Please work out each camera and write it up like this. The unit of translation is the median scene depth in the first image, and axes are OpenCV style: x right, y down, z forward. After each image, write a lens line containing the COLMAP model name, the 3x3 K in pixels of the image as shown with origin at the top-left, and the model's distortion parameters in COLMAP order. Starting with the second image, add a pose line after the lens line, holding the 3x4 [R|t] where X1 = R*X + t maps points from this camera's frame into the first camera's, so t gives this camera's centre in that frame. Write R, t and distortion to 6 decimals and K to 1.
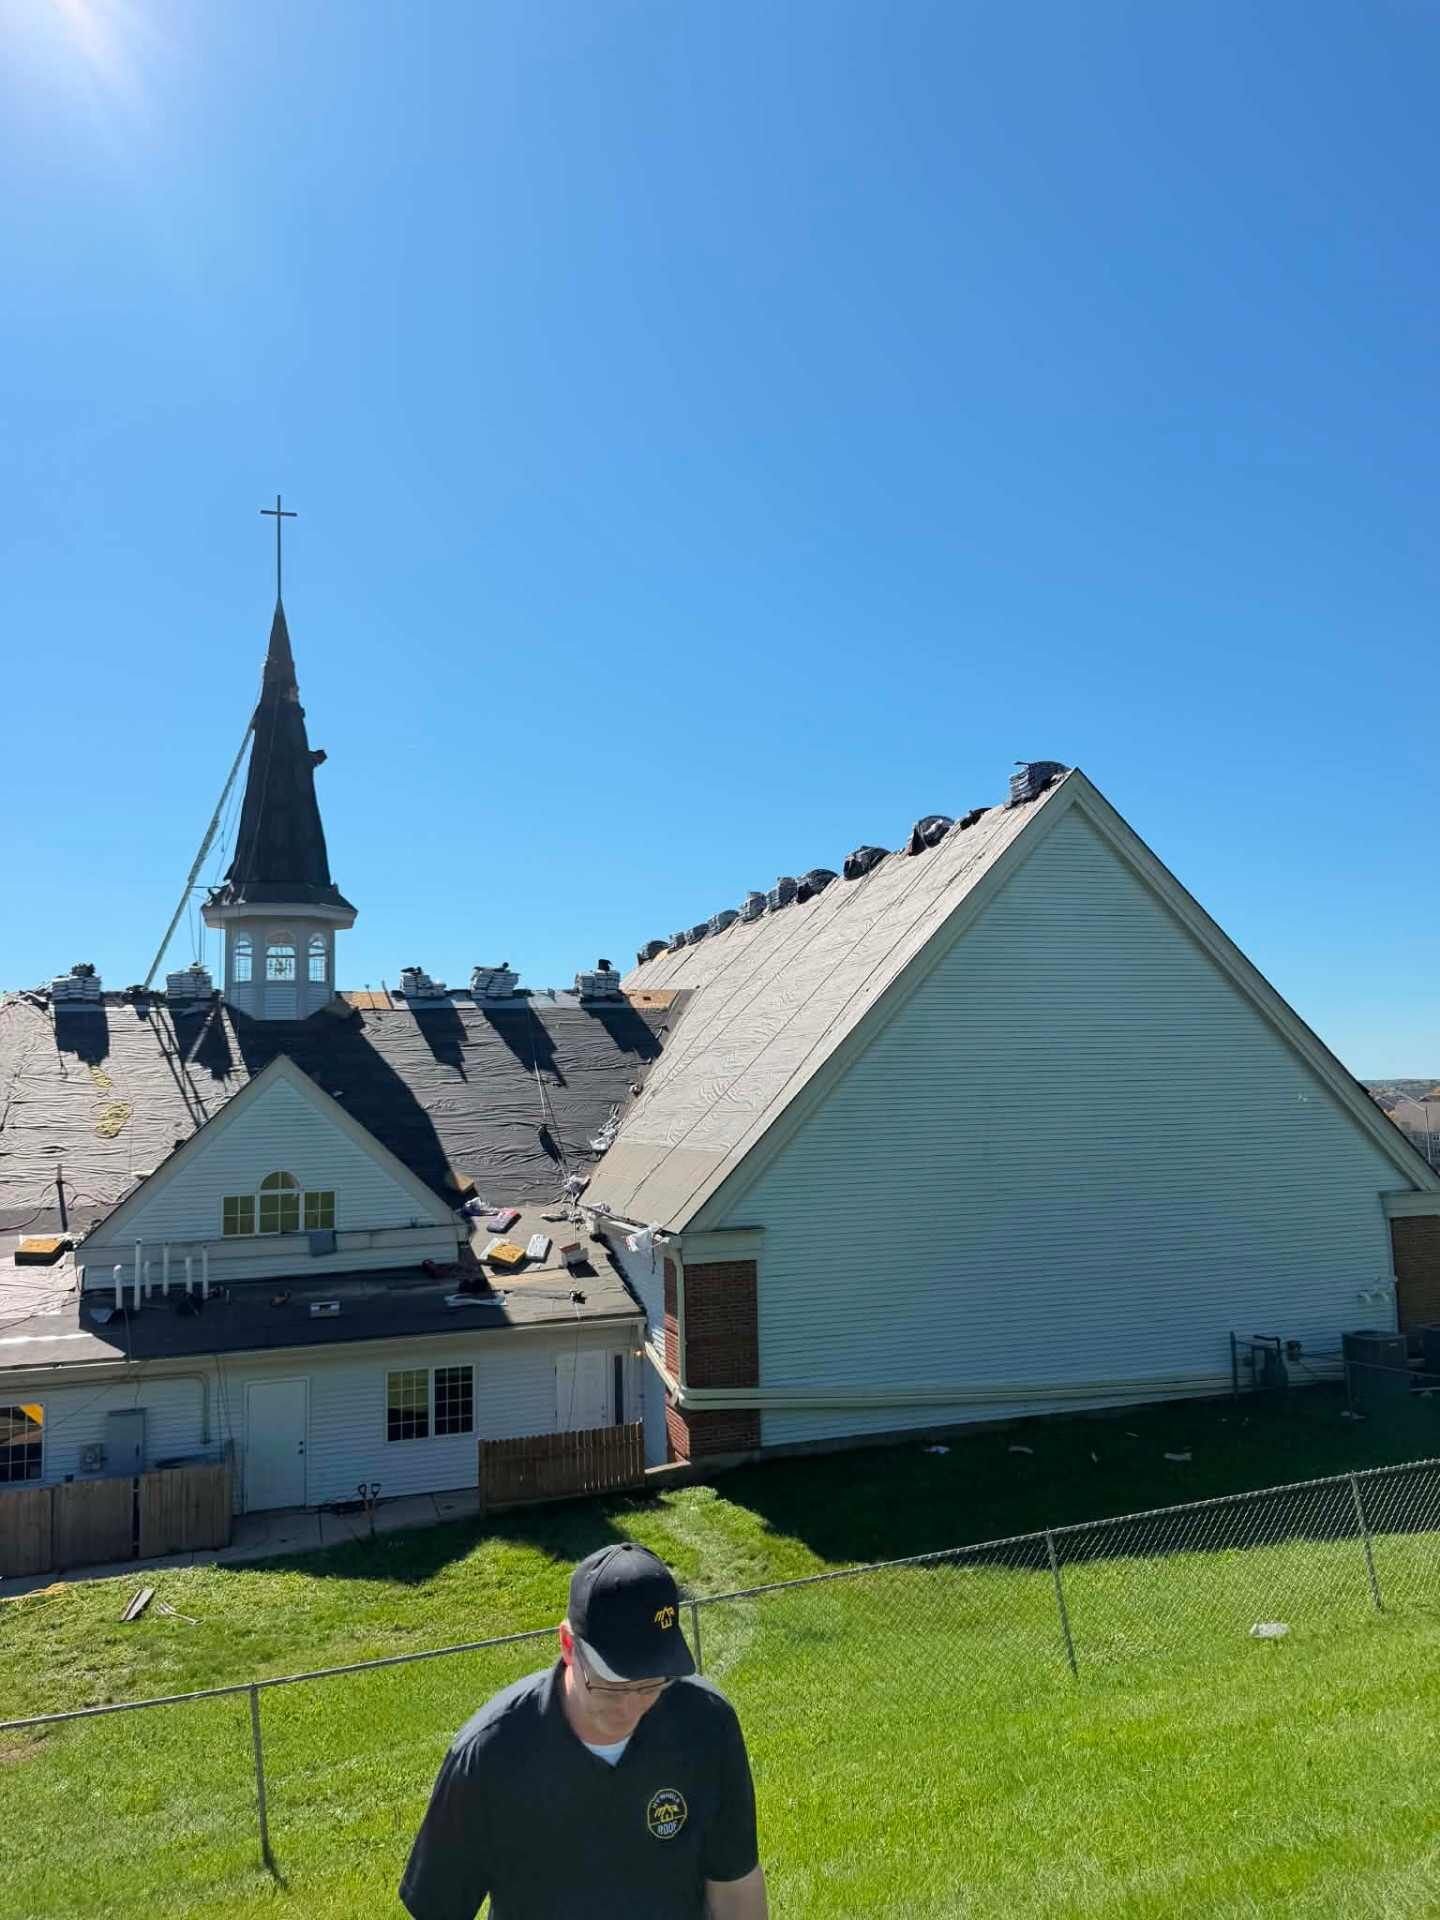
lens RADIAL K [[1348.5, 0, 734.3], [0, 1348.5, 960.3], [0, 0, 1]] dist [0.087629, -0.126587]
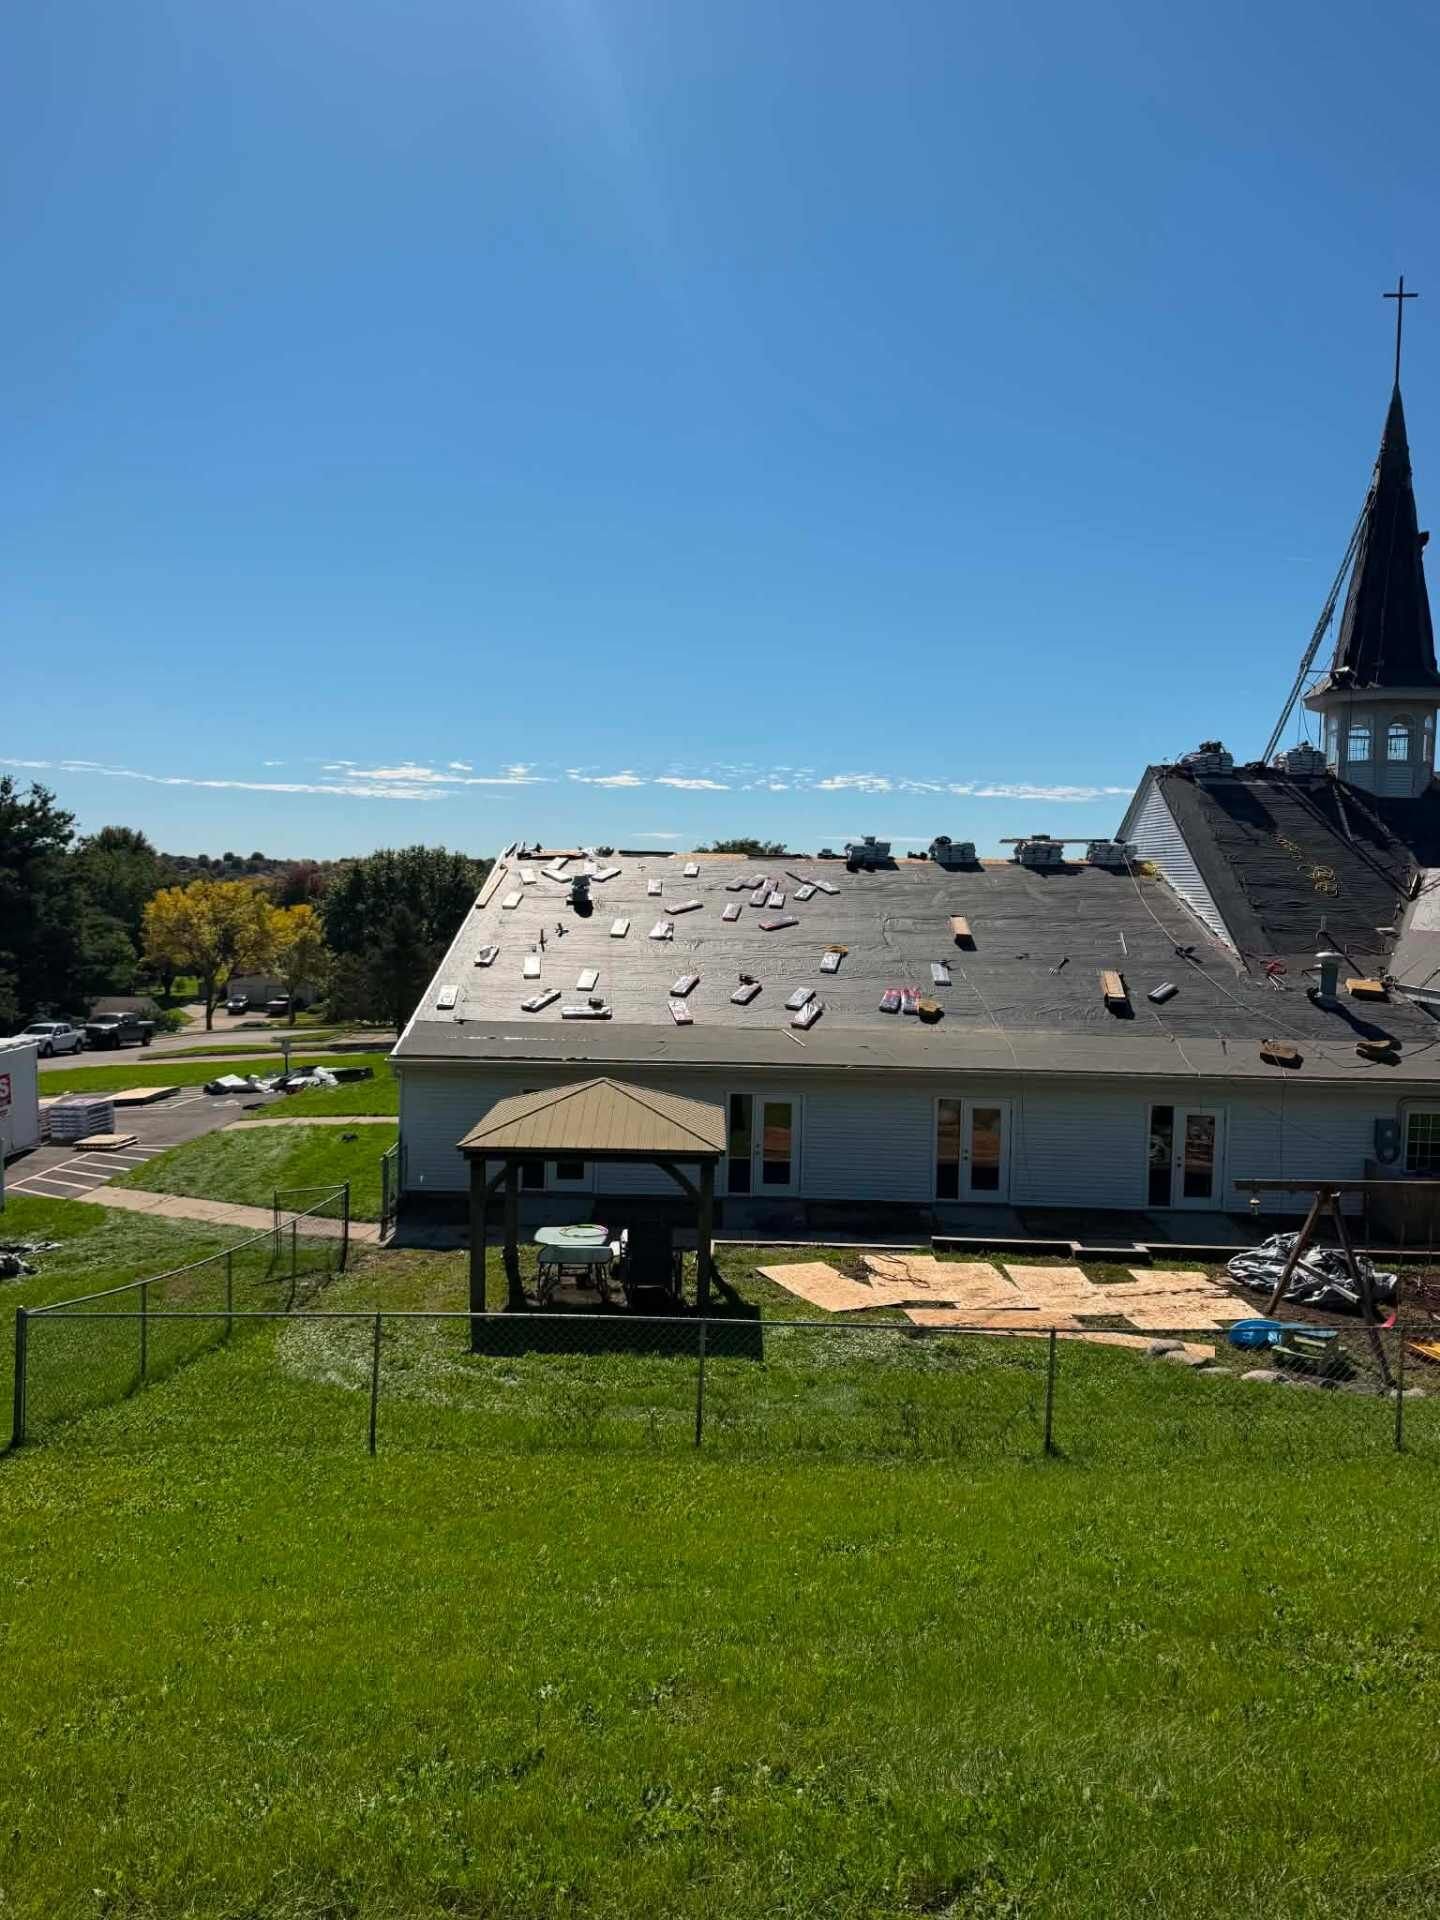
lens RADIAL K [[1341.3, 0, 711.2], [0, 1341.3, 974.1], [0, 0, 1]] dist [0.179558, -0.358980]
pose [[0.945811, 0.073117, -0.316379, -0.491619], [-0.017292, 0.984278, 0.175779, 0.000021], [0.324257, -0.160783, 0.932205, -0.213295]]
